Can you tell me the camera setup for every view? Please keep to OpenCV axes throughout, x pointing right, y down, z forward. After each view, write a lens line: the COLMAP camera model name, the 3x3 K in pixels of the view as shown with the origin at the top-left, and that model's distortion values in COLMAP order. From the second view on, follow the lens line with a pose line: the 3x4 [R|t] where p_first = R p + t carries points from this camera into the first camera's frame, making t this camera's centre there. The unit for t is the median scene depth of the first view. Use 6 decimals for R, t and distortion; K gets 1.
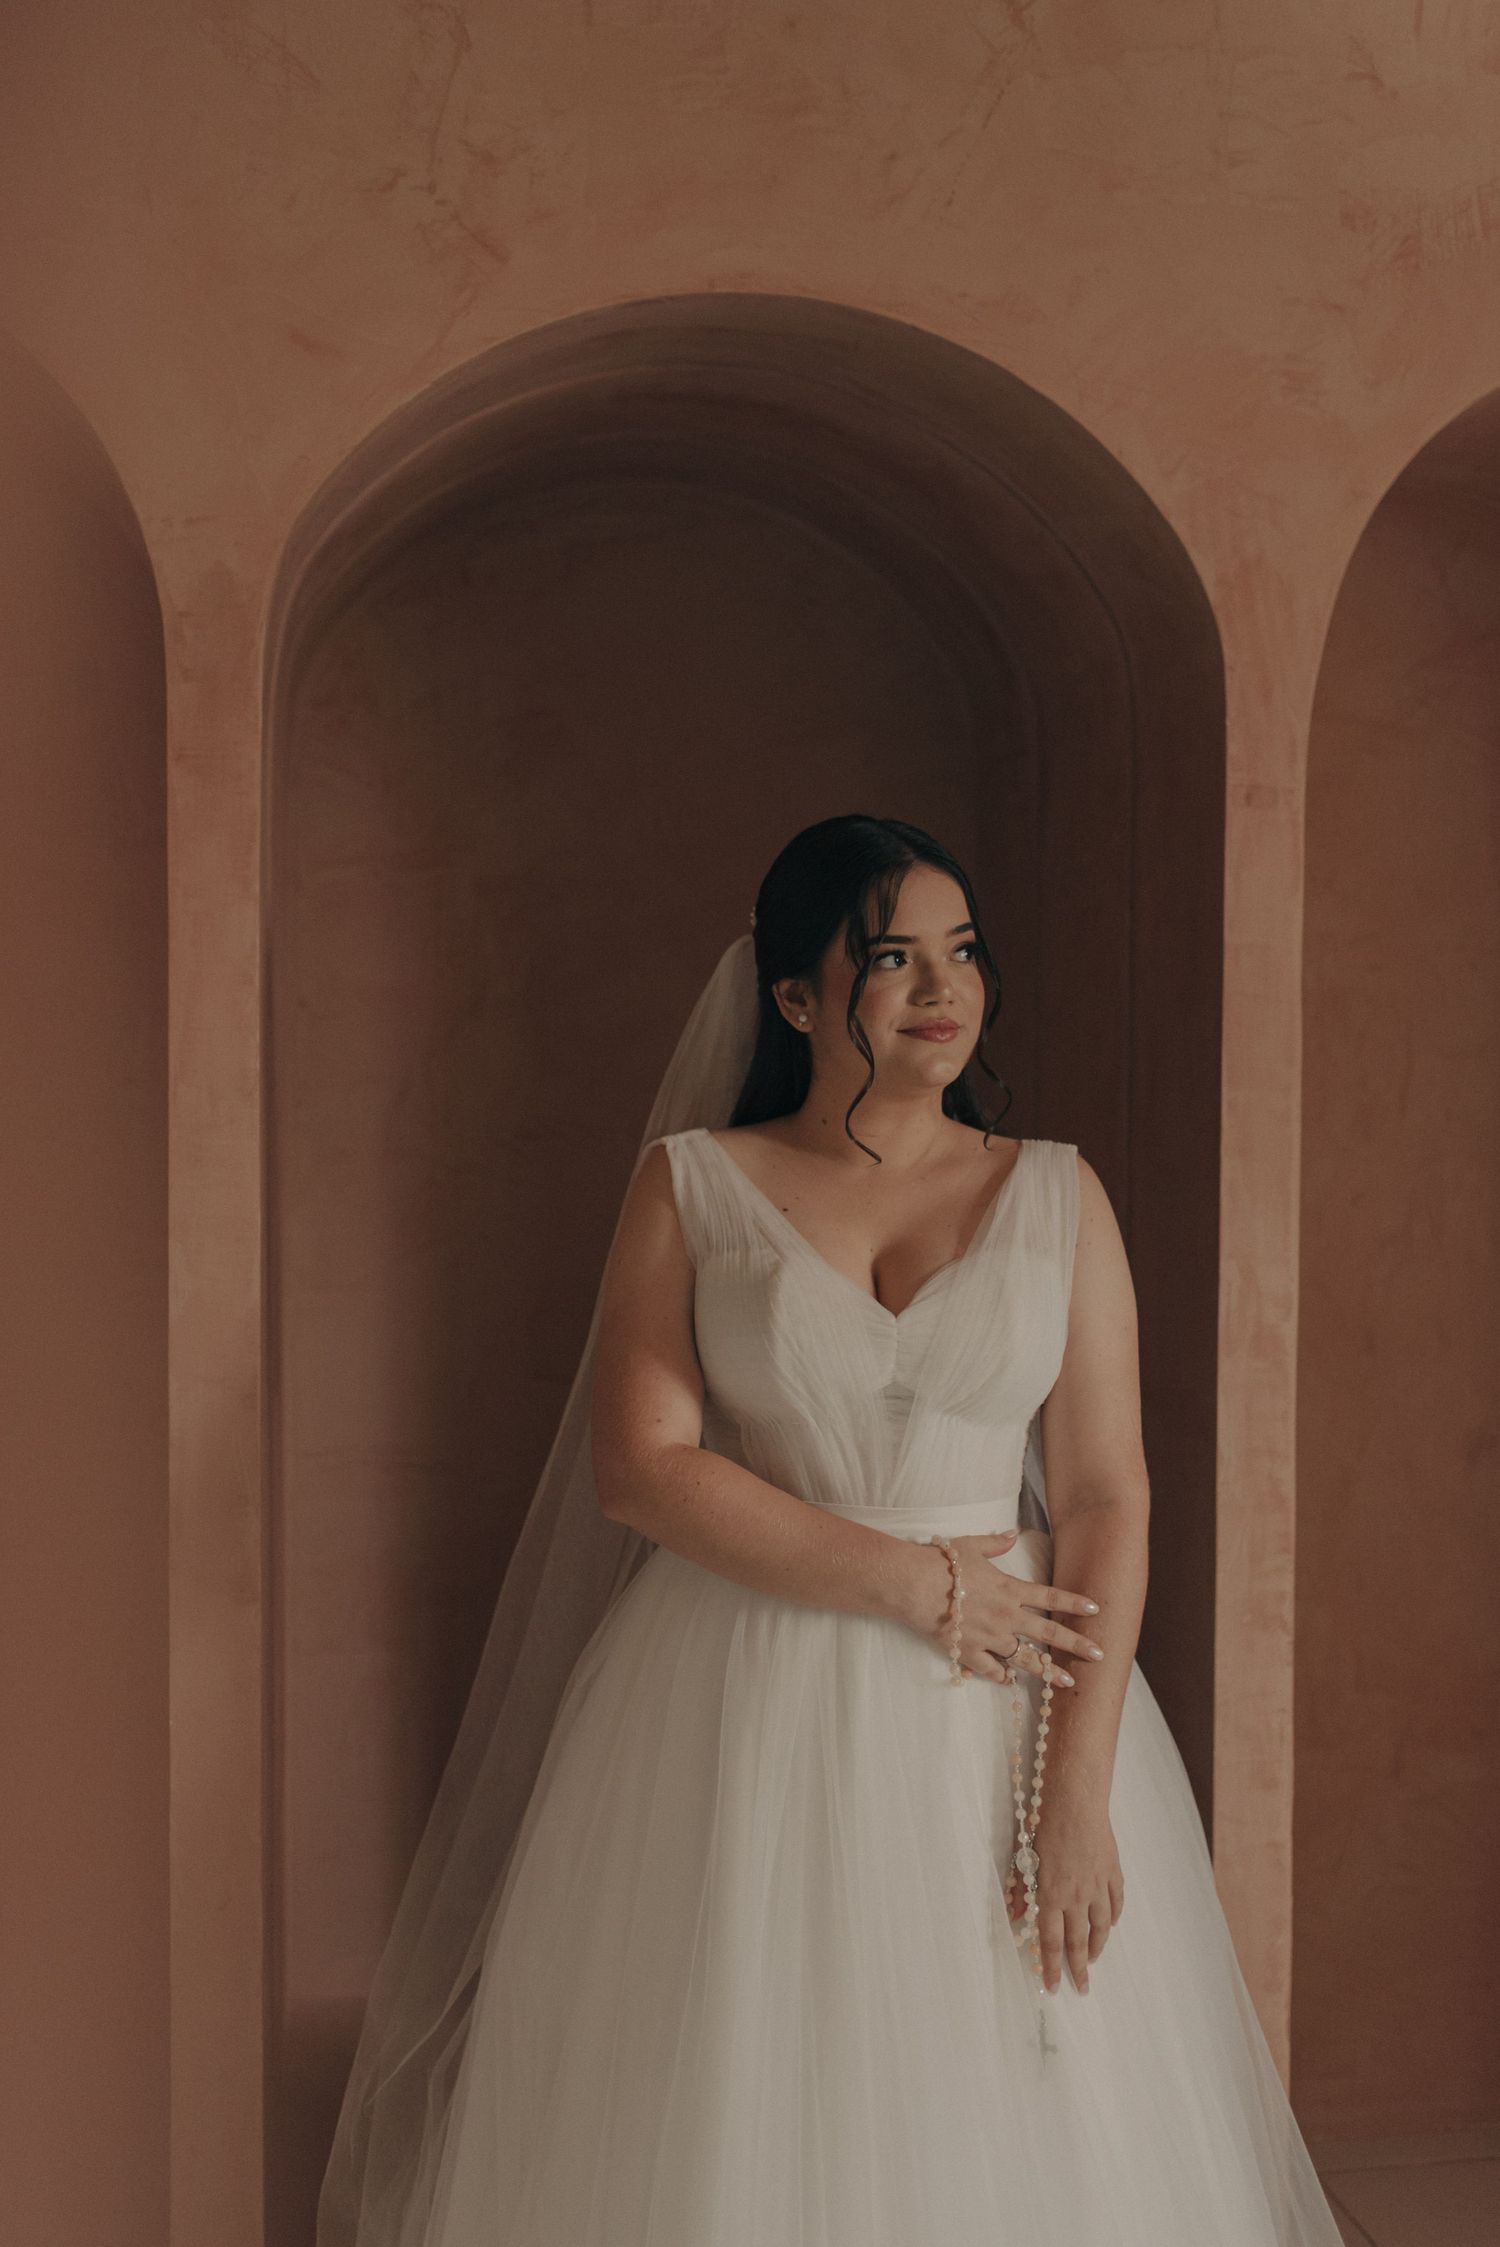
lens RADIAL K [[2226.2, 0, 747.9], [0, 2226.2, 1167.3], [0, 0, 1]] dist [-0.004796, 0.036565]
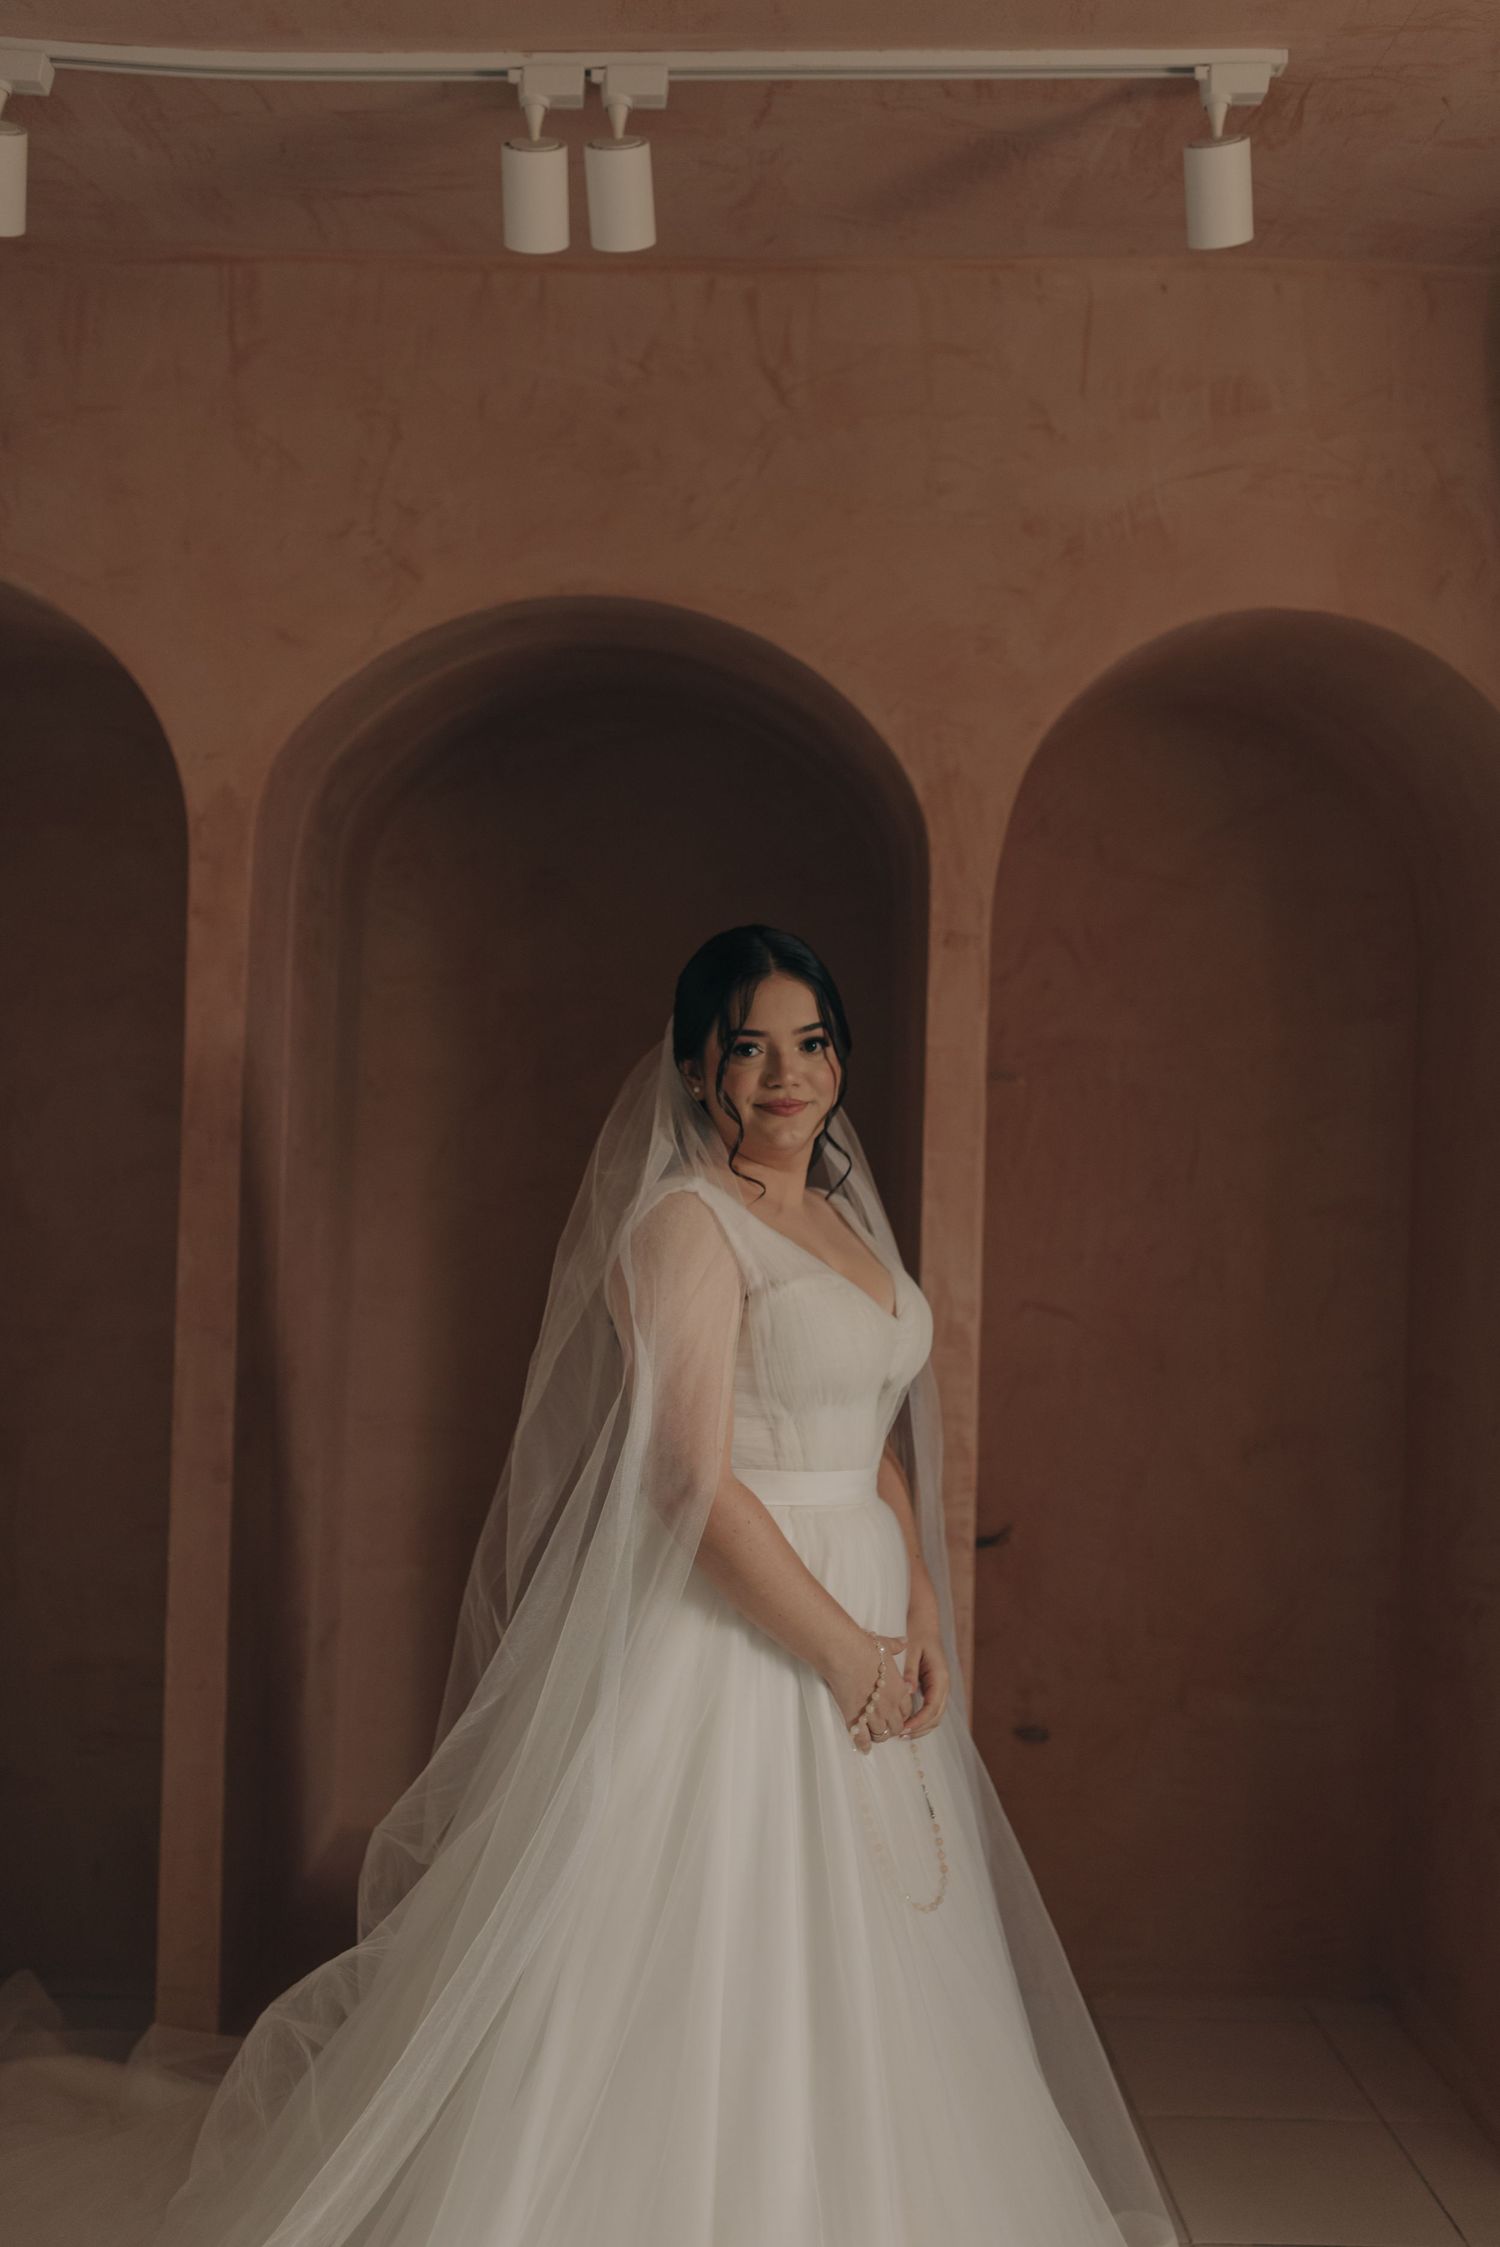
lens RADIAL K [[2132.1, 0, 722.4], [0, 2132.1, 1170.9], [0, 0, 1]] dist [0.015867, -0.005660]
pose [[0.985619, 0.025162, -0.167097, 0.314048], [-0.031077, 0.998976, -0.032880, 0.025202], [0.166098, 0.037600, 0.985392, -0.329312]]
